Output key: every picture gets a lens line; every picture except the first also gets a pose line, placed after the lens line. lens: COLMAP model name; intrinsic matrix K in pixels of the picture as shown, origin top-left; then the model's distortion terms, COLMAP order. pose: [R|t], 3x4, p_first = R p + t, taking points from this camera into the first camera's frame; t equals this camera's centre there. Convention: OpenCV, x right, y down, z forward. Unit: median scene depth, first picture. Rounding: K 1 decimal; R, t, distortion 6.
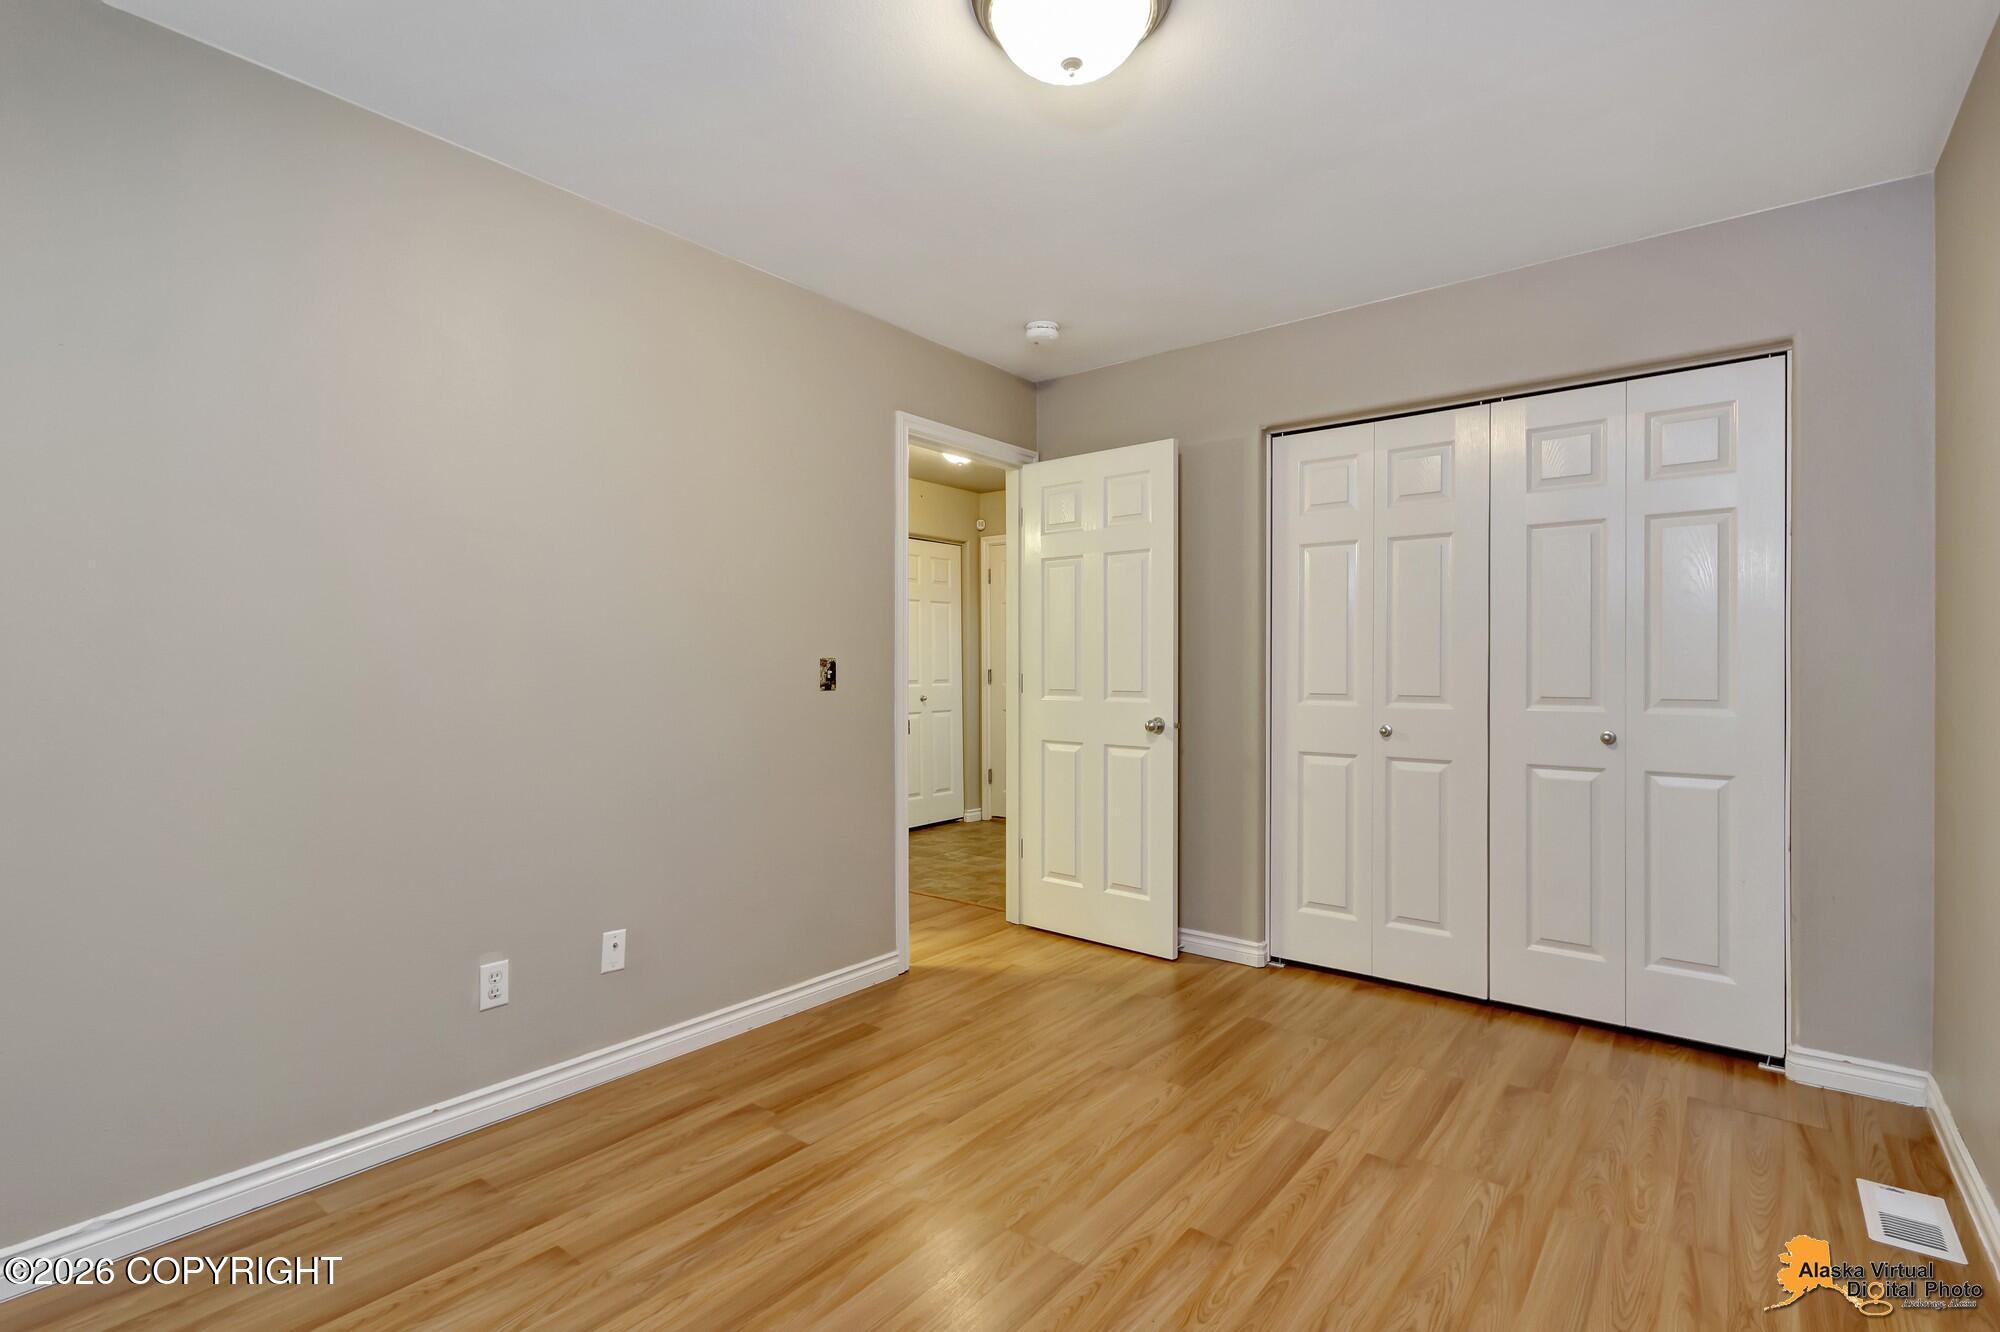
lens RADIAL K [[934.8, 0, 990.2], [0, 934.8, 671.9], [0, 0, 1]] dist [0.002857, -0.000211]
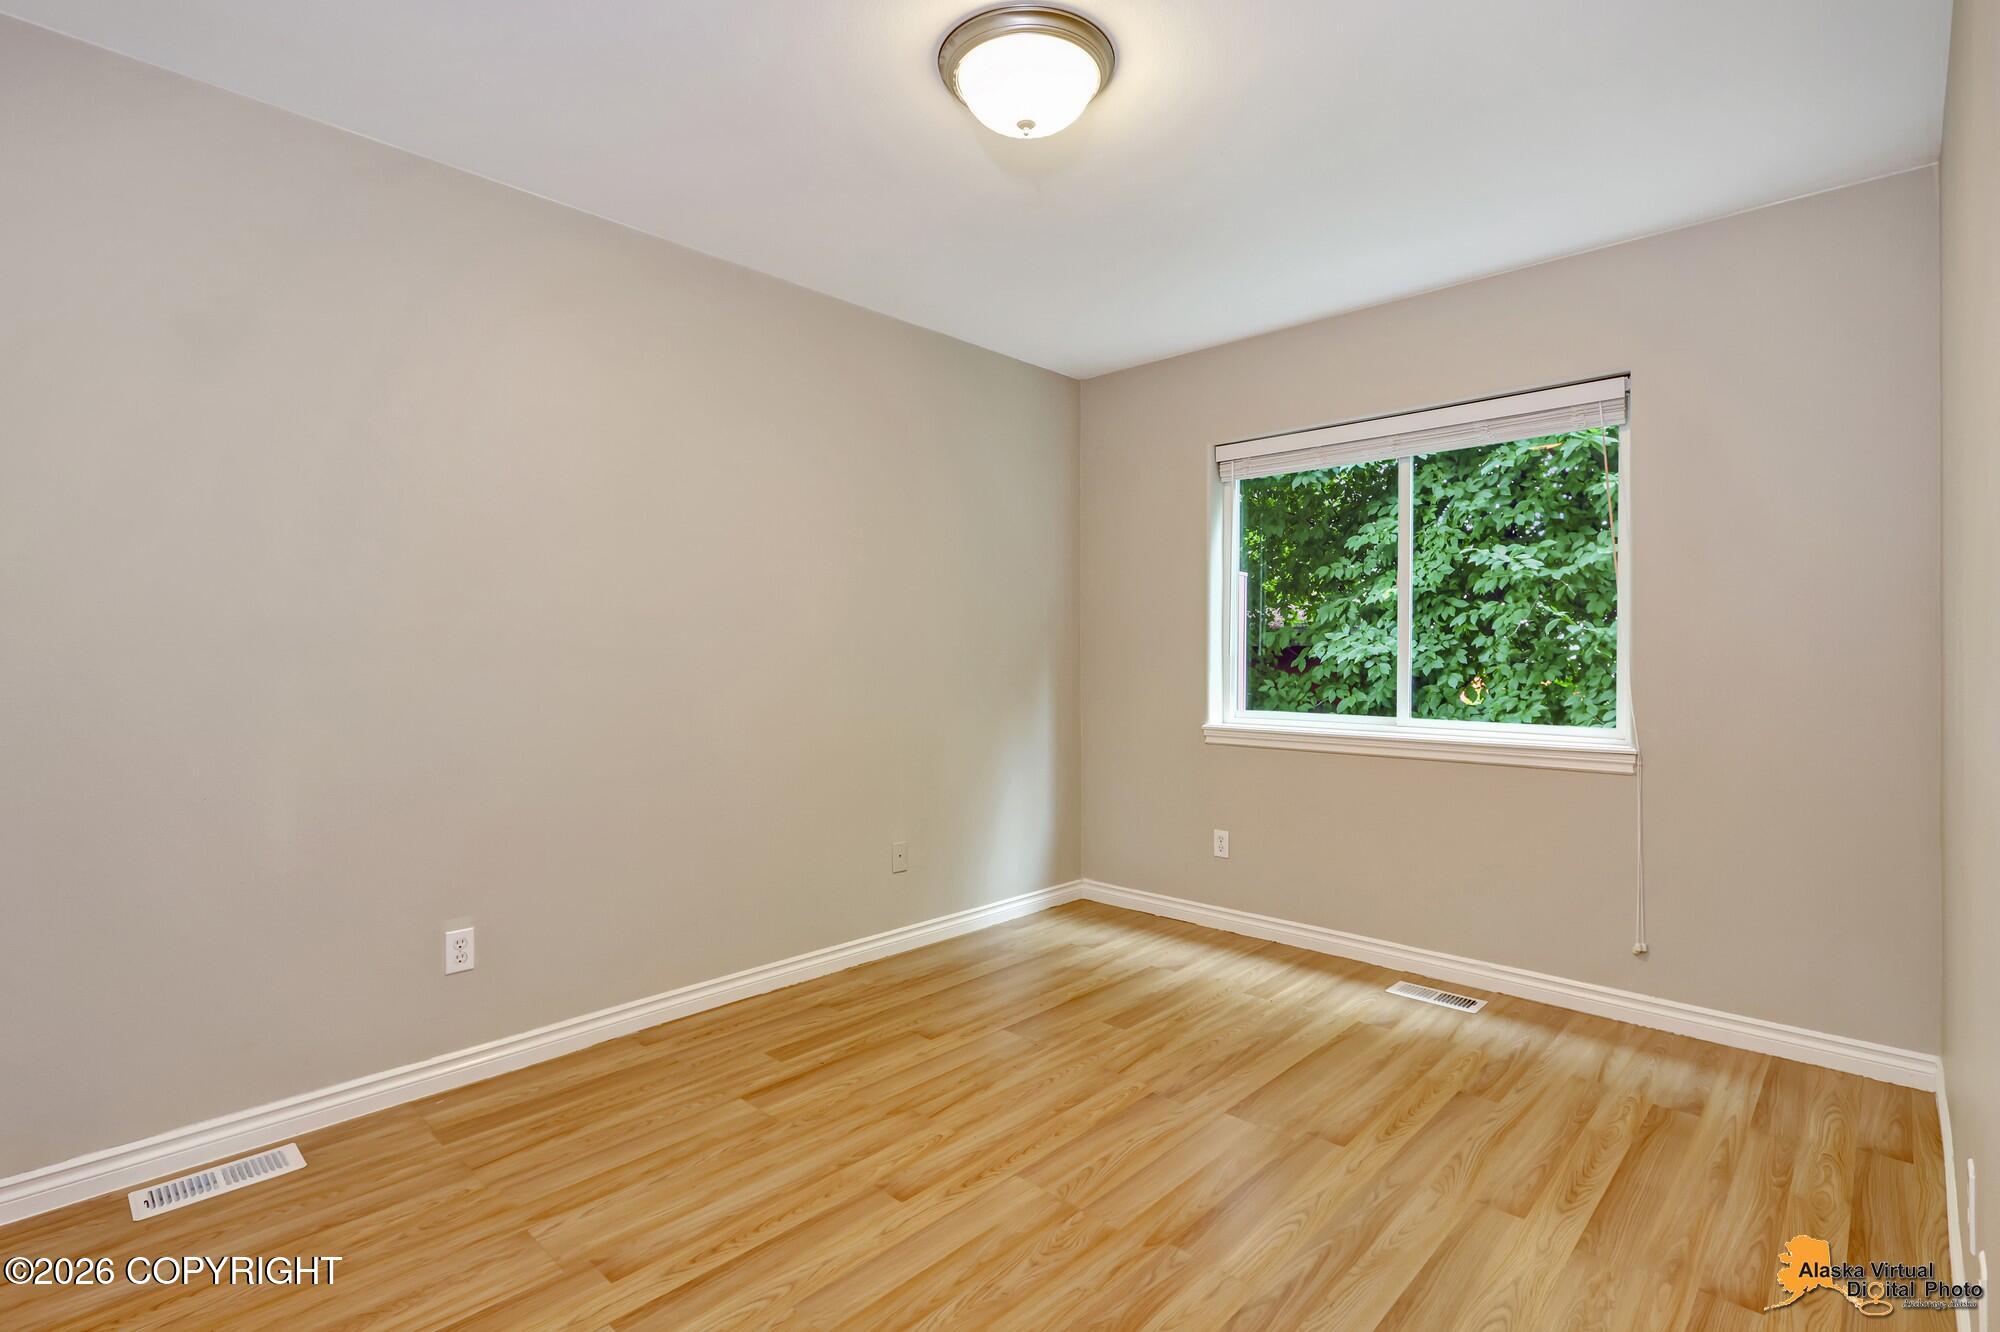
lens RADIAL K [[934.8, 0, 990.2], [0, 934.8, 671.9], [0, 0, 1]] dist [0.002857, -0.000211]
pose [[-0.995278, -0.001262, 0.097059, 0.016661], [0.000690, 0.999798, 0.020076, -0.004731], [-0.097064, 0.020048, -0.995076, 1.725446]]
